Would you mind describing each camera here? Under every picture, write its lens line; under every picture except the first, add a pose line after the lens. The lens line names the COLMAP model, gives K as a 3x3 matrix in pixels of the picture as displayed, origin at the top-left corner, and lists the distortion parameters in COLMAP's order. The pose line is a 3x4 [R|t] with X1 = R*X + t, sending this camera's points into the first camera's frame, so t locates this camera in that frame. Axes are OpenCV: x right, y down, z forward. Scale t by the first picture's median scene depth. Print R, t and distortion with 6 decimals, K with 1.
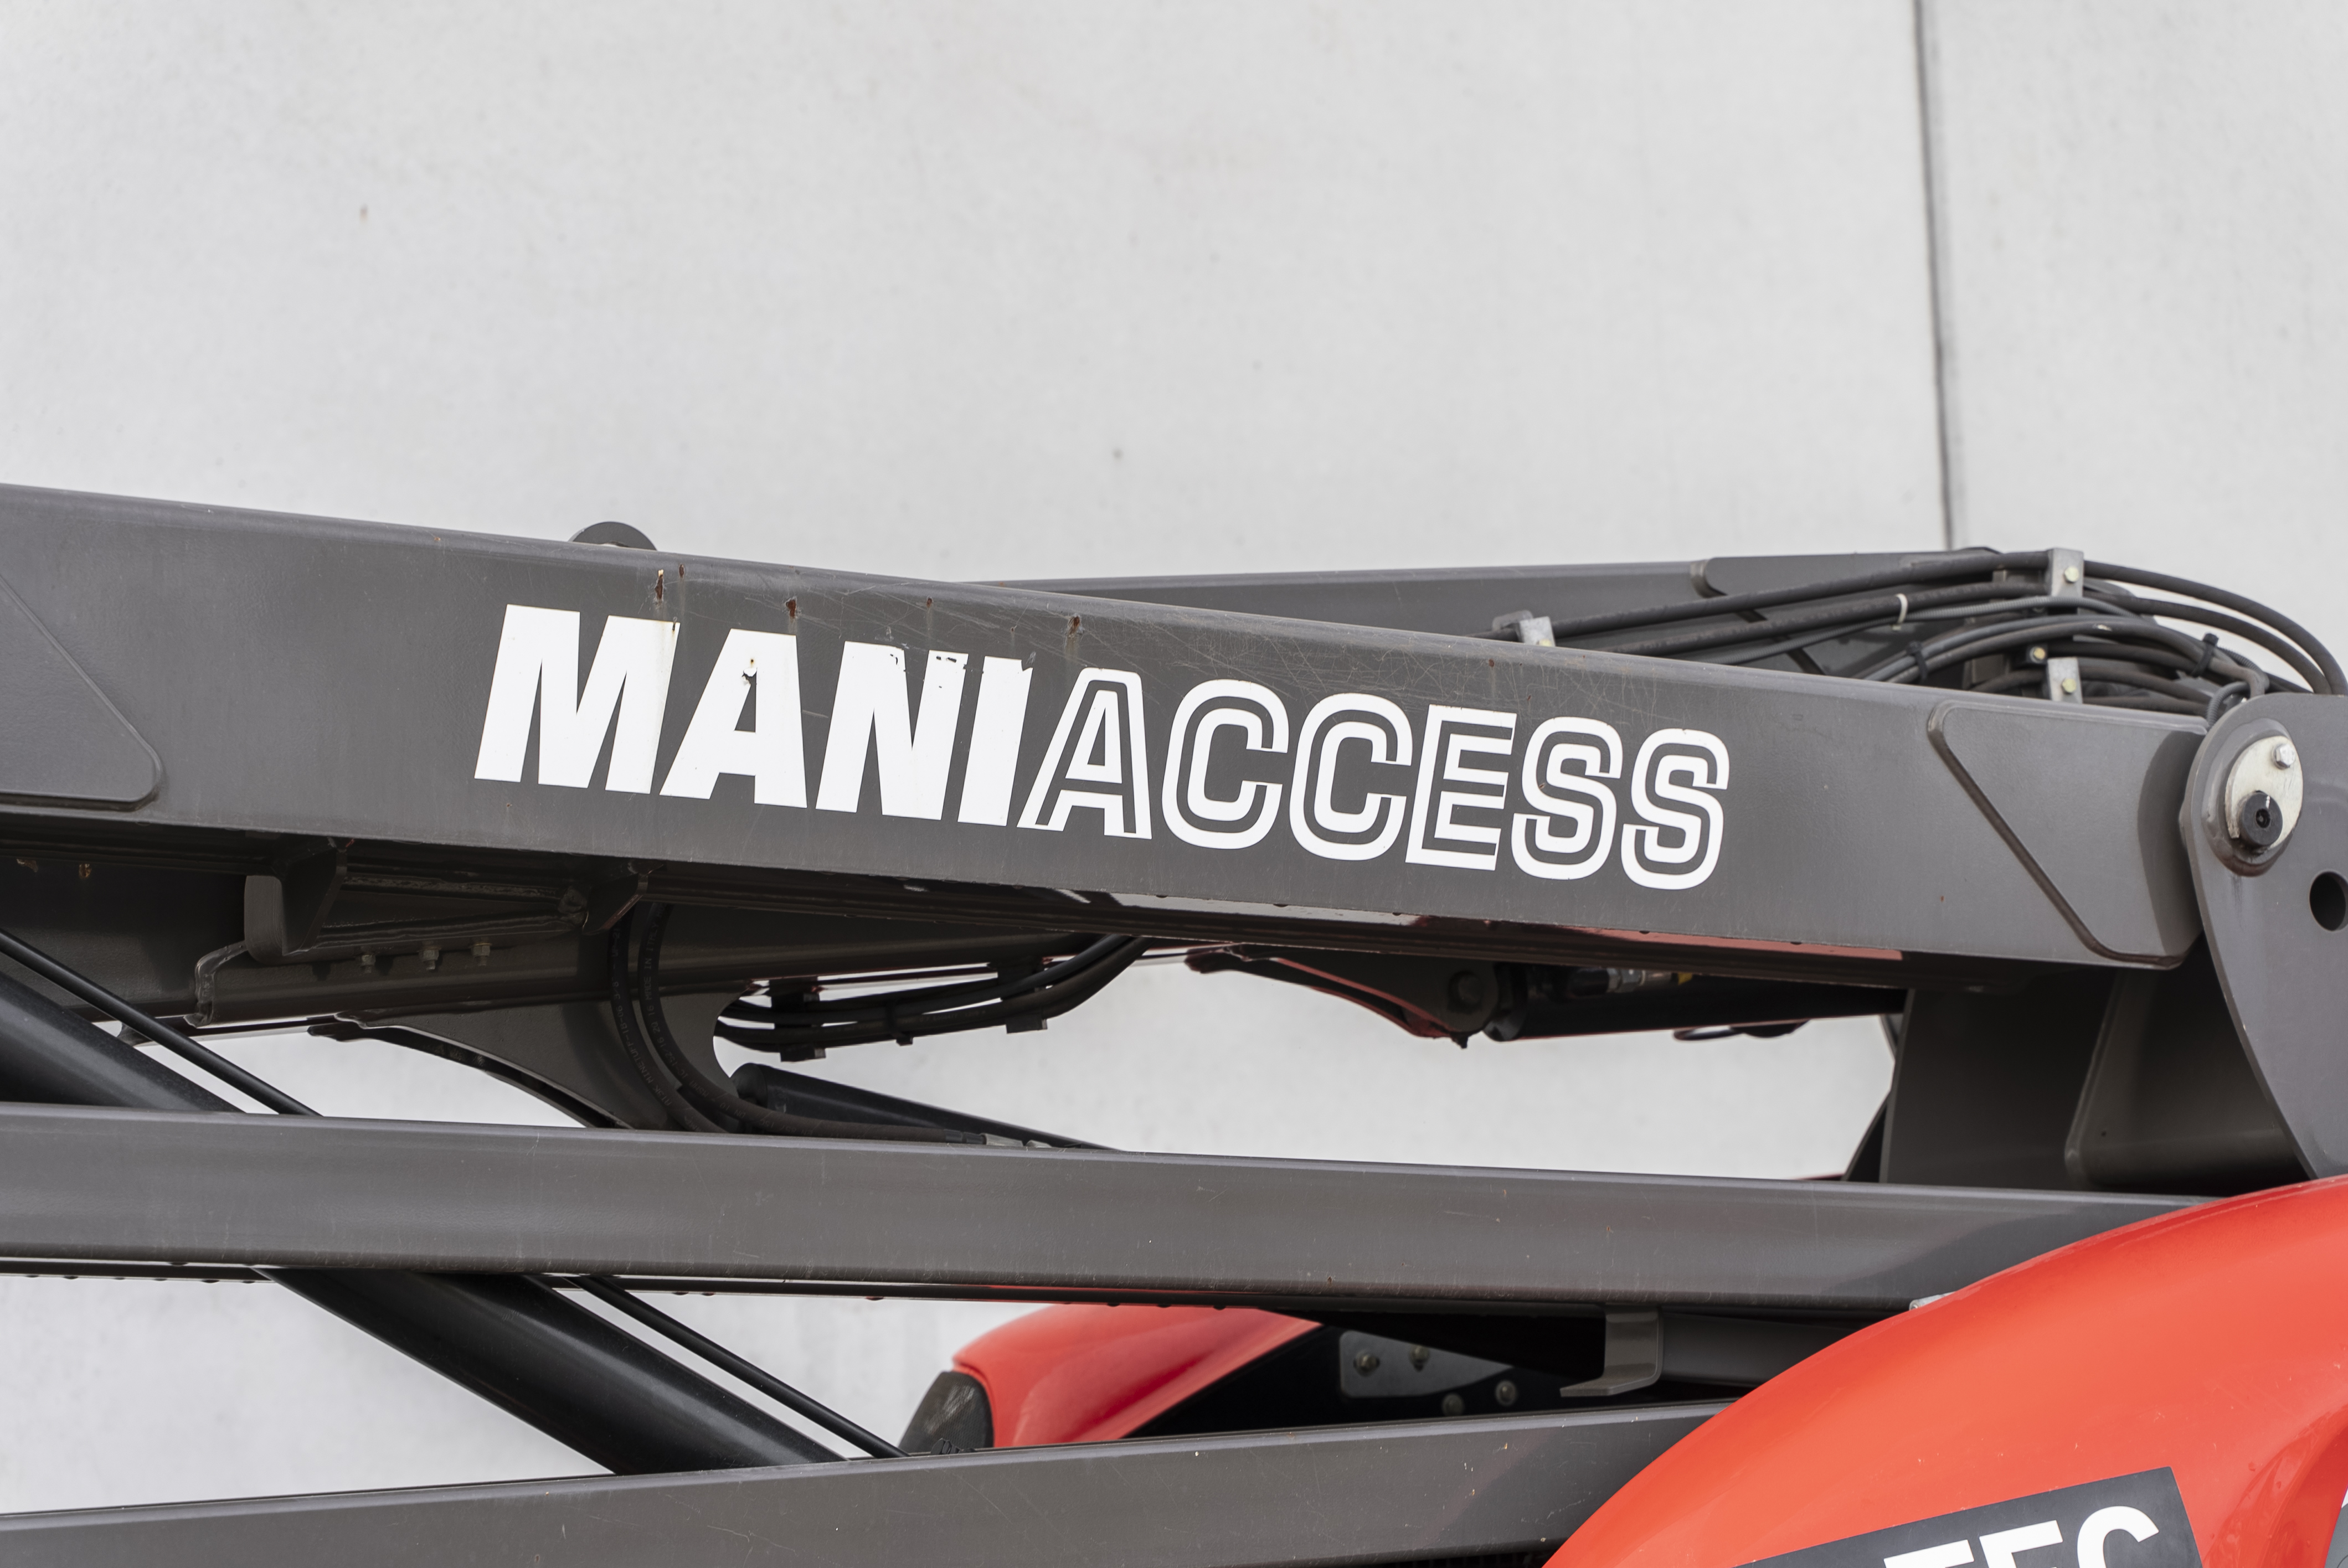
lens RADIAL K [[4947.1, 0, 1173.3], [0, 4947.1, 780.8], [0, 0, 1]] dist [0.011385, 0.000000]
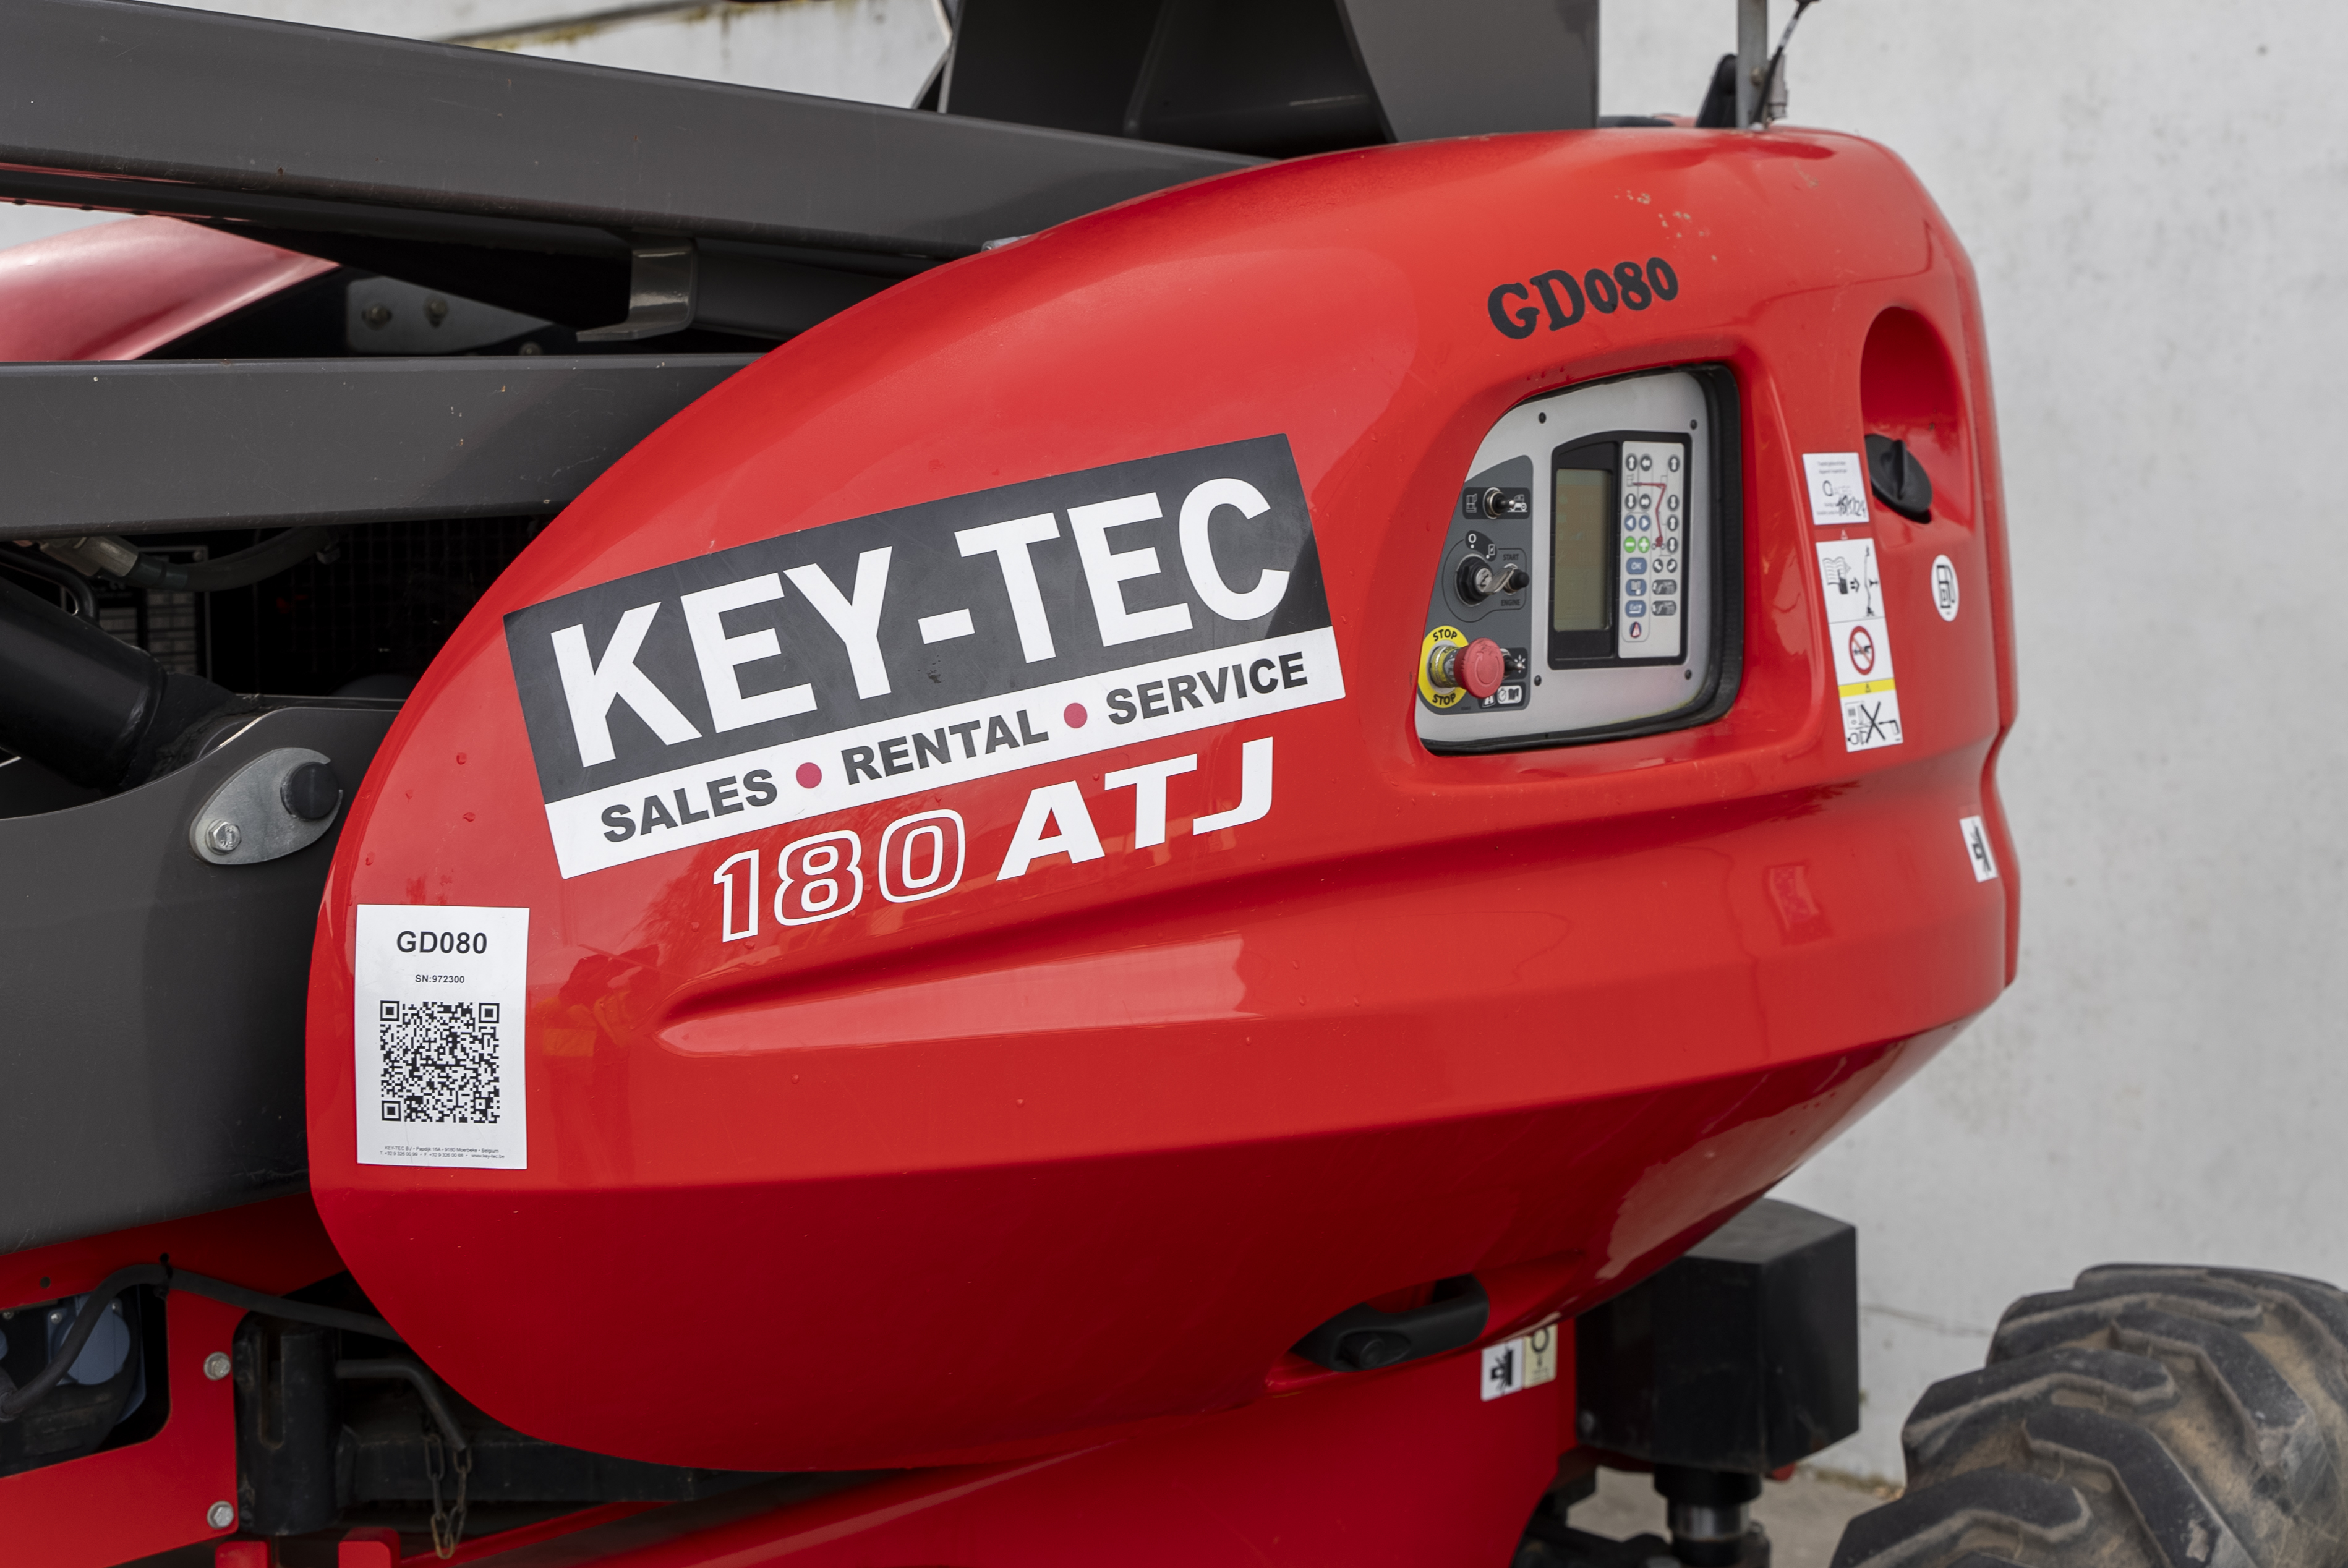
lens RADIAL K [[3180.9, 0, 1130.6], [0, 3180.9, 765.9], [0, 0, 1]] dist [-0.006730, 0.000000]
pose [[0.972880, 0.006492, 0.231219, 0.045457], [-0.057960, 0.974559, 0.216508, 0.072643], [-0.223931, -0.224037, 0.948505, 0.444352]]
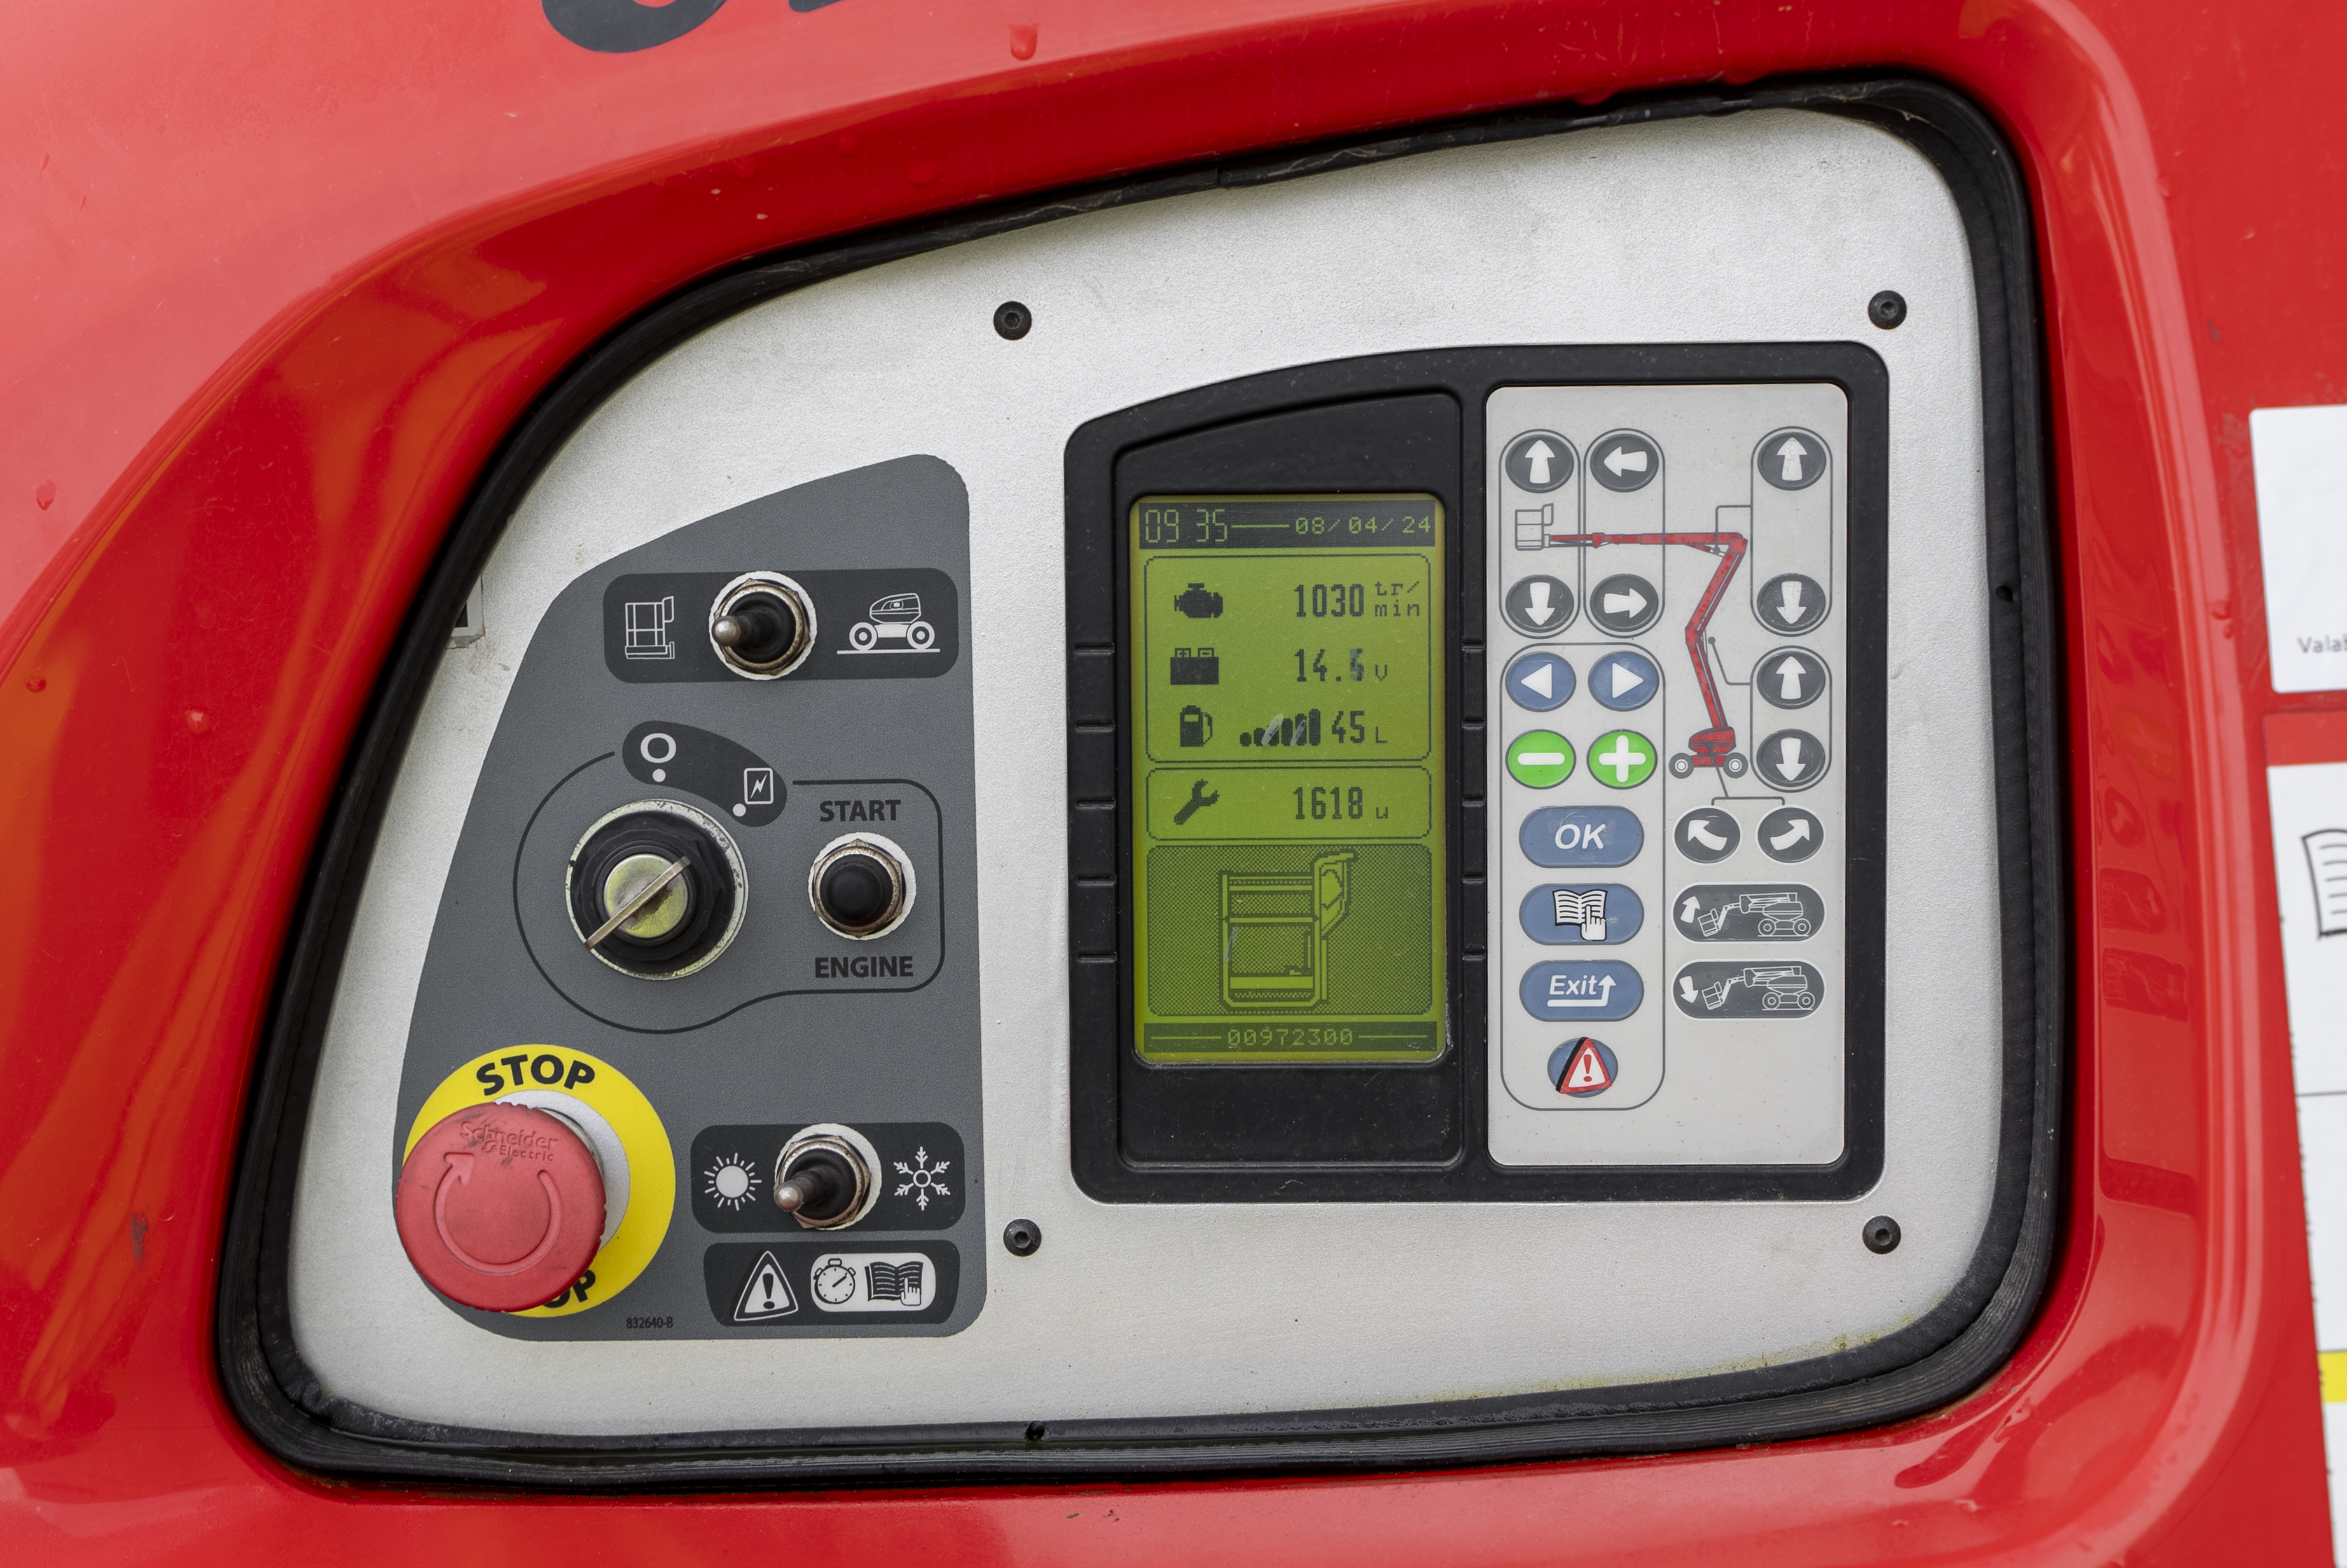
lens RADIAL K [[3759.4, 0, 1169.9], [0, 3759.4, 781.6], [0, 0, 1]] dist [-0.006482, 0.000000]
pose [[0.852694, 0.043256, -0.520616, 0.353825], [0.074481, 0.976320, 0.203108, 0.115281], [0.517074, -0.211965, 0.829280, 0.820222]]
